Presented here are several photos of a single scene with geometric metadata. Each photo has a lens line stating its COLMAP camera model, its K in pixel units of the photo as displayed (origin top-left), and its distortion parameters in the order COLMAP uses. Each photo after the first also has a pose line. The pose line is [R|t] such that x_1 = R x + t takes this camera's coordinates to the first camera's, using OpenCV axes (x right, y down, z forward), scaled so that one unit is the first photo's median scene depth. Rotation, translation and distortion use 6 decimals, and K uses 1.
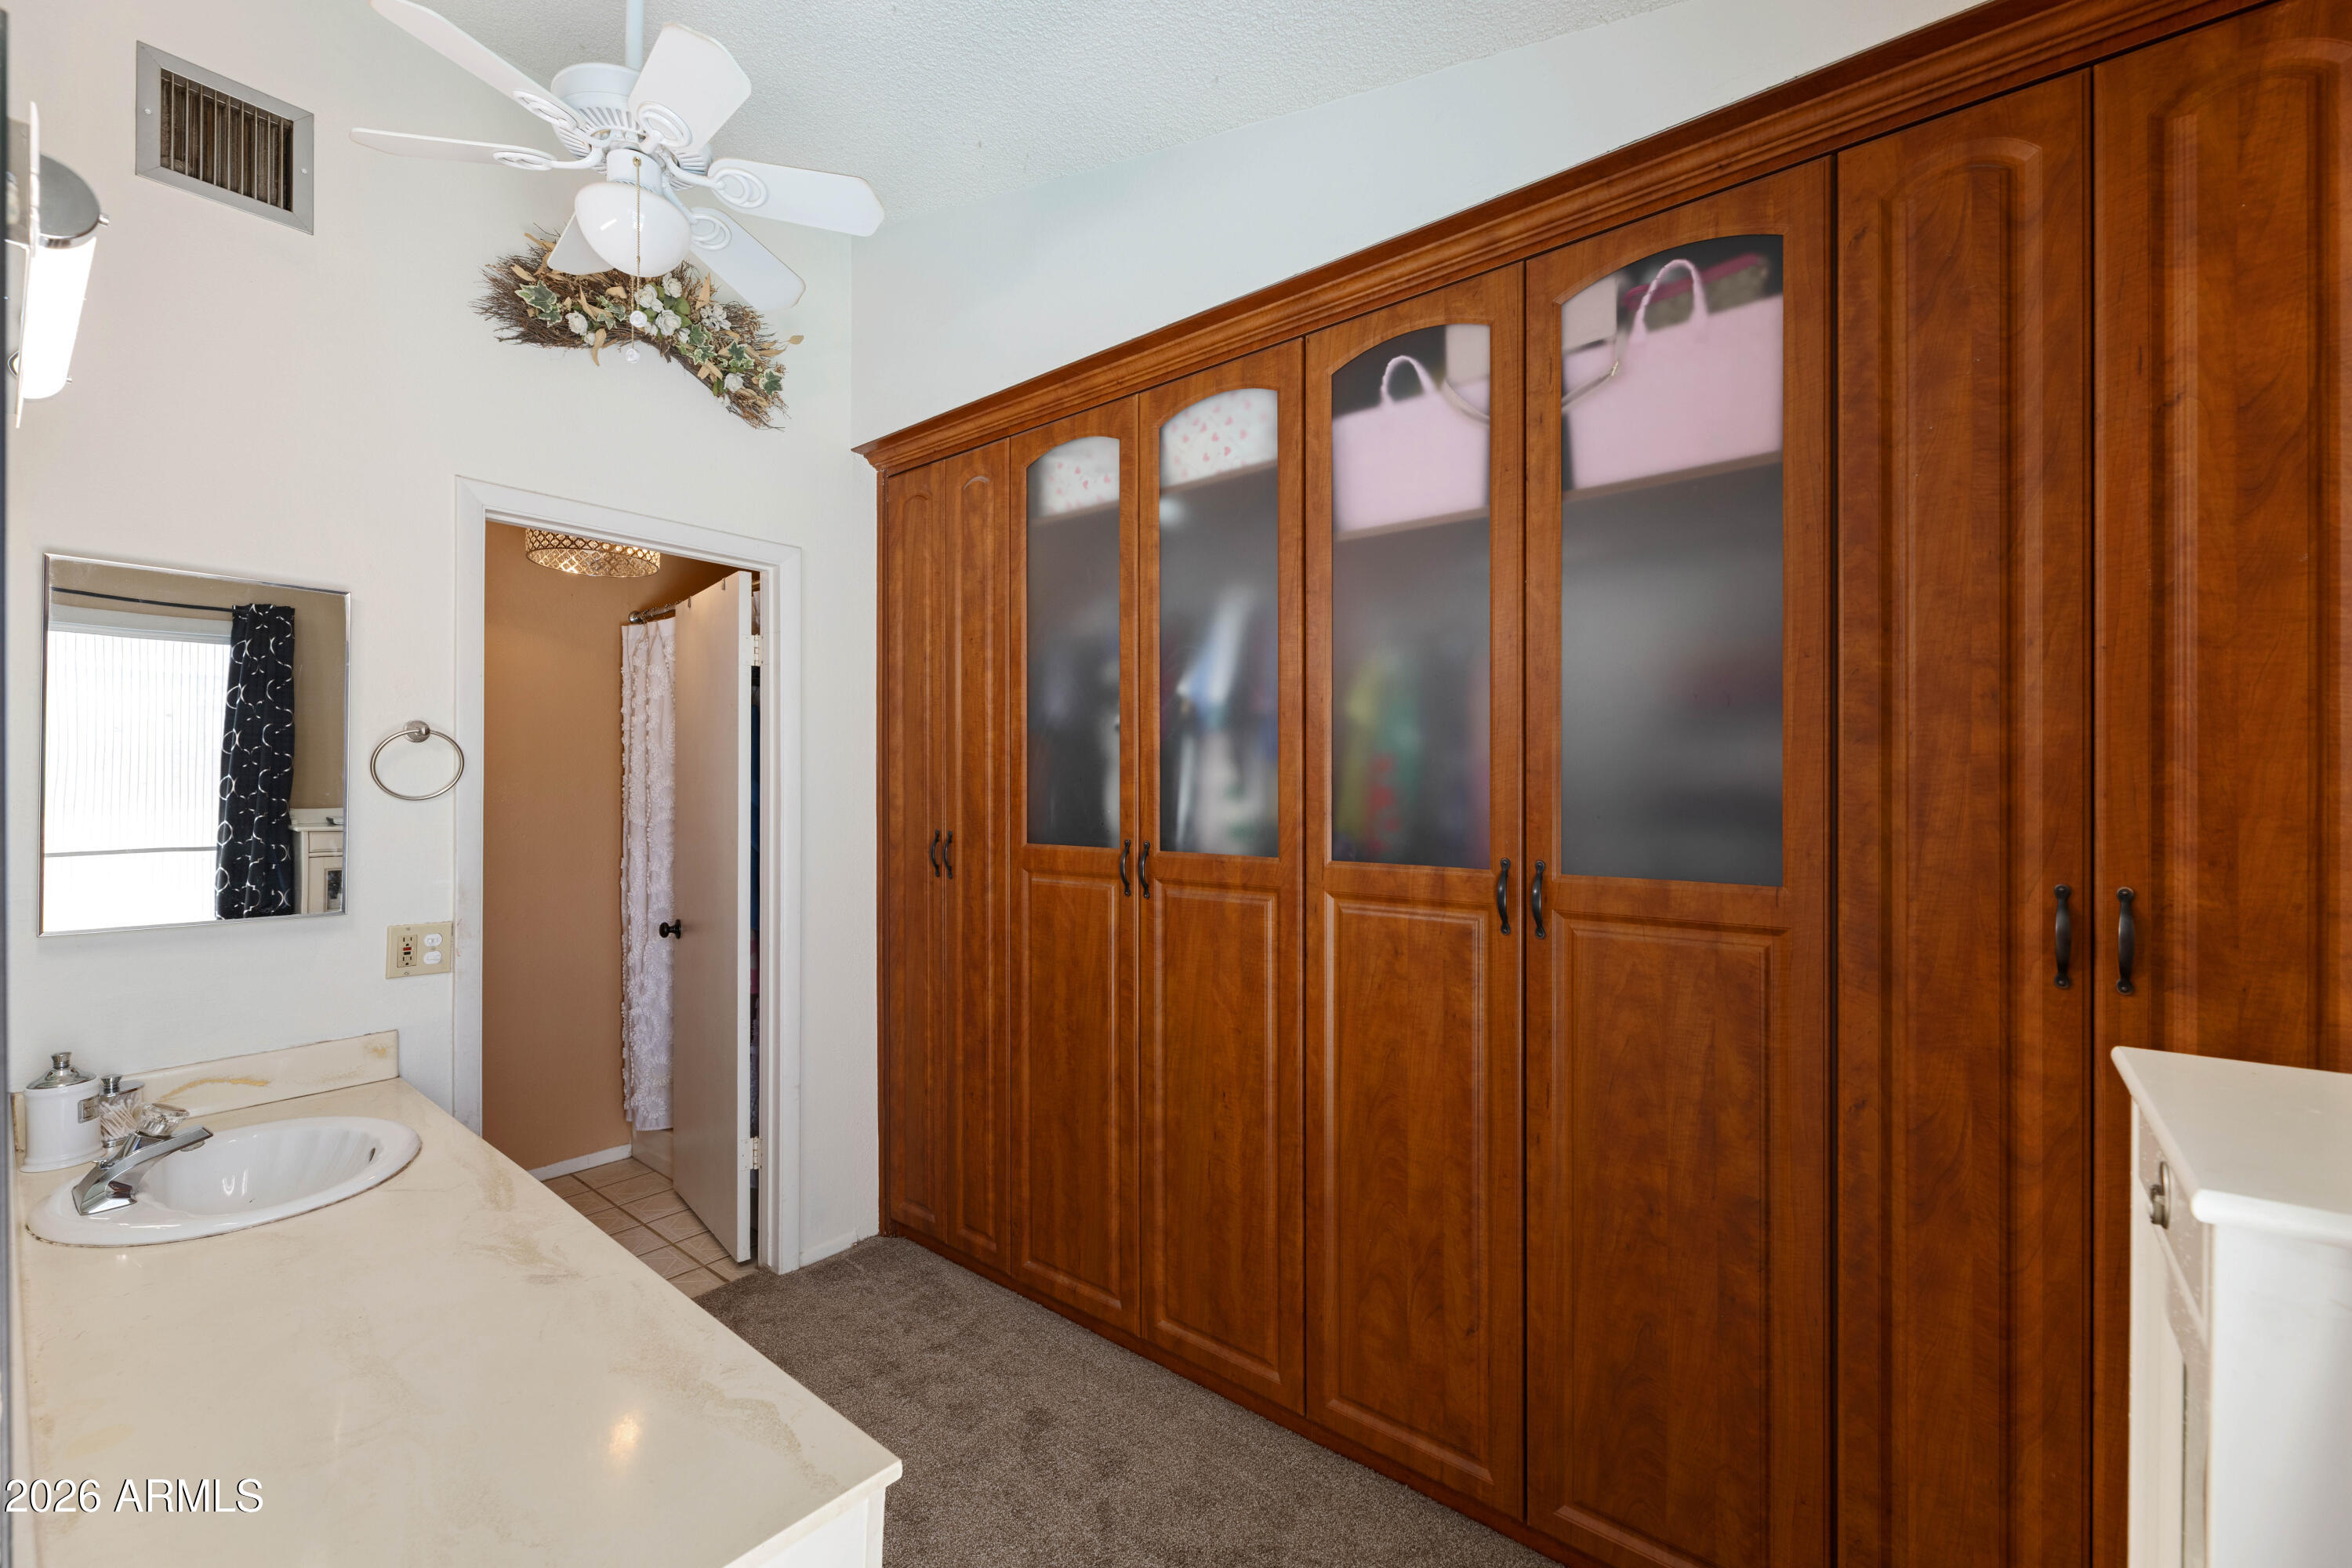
lens RADIAL K [[956.3, 0, 1178.2], [0, 956.3, 782.6], [0, 0, 1]] dist [-0.002124, -0.000382]
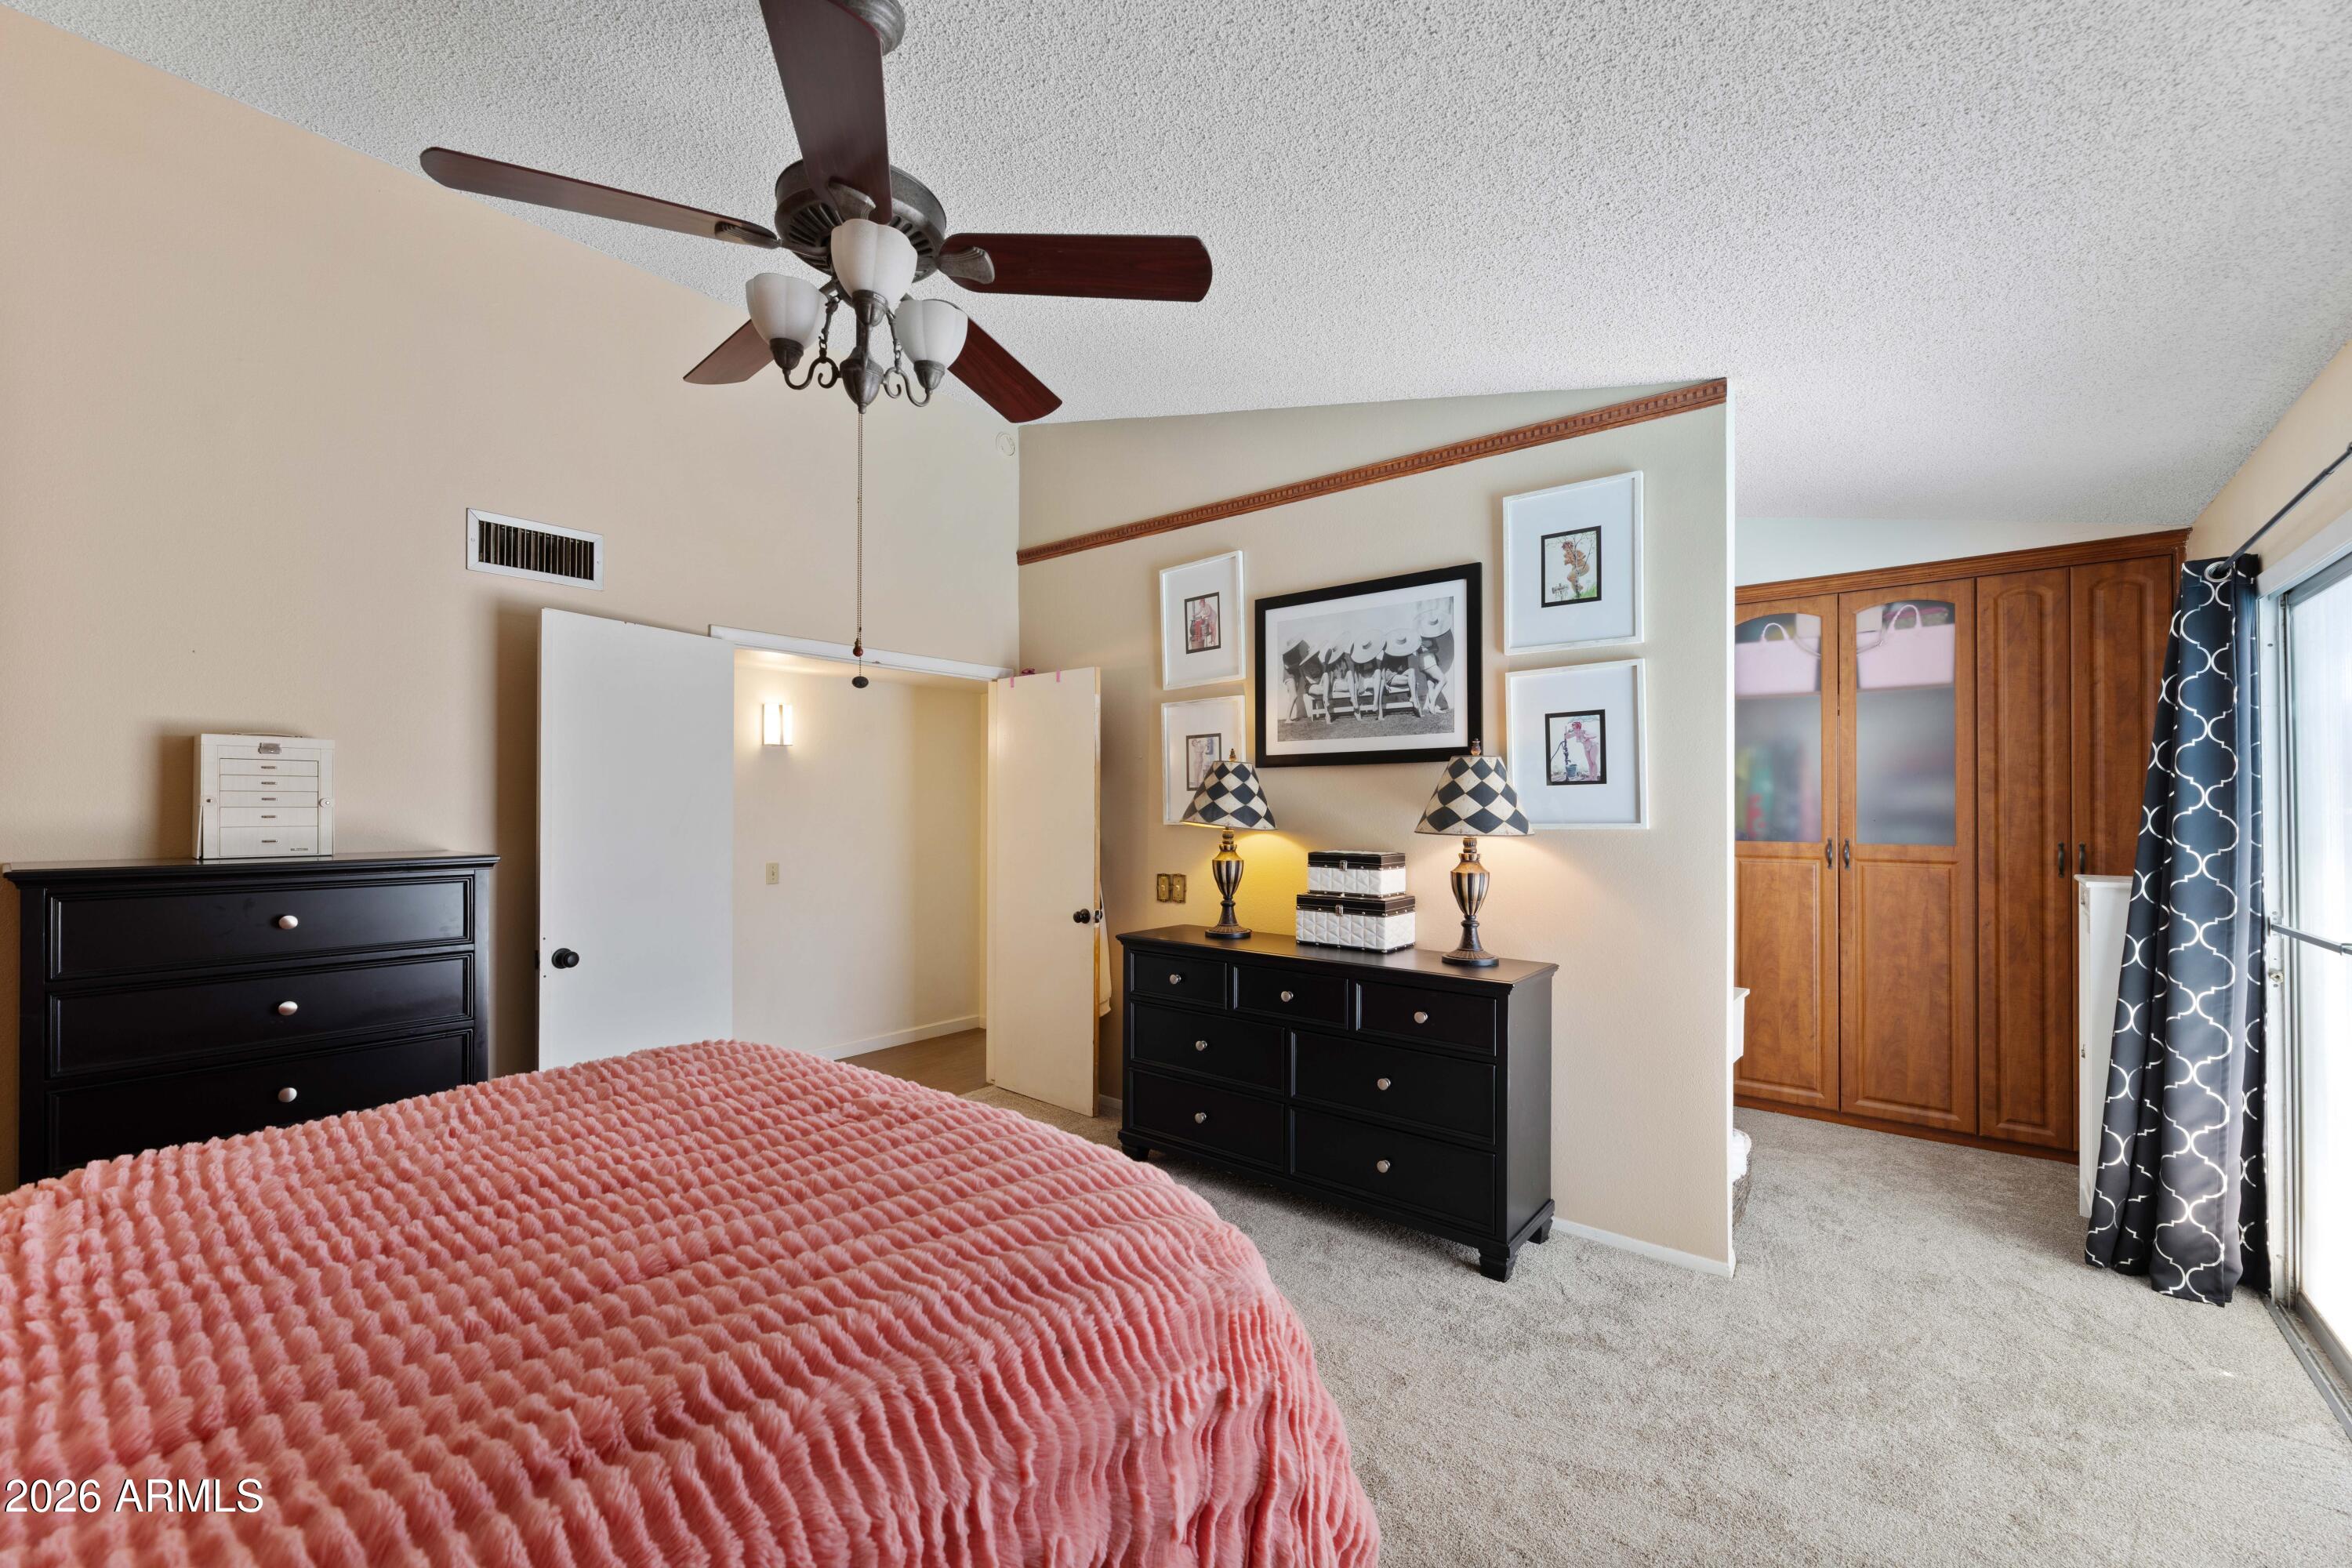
lens RADIAL K [[956.3, 0, 1163.6], [0, 956.3, 795.0], [0, 0, 1]] dist [-0.002124, -0.000382]
pose [[0.999548, -0.000800, -0.030062, -1.602706], [0.000638, 0.999985, -0.005406, -0.022703], [0.030066, 0.005384, 0.999533, -1.854743]]
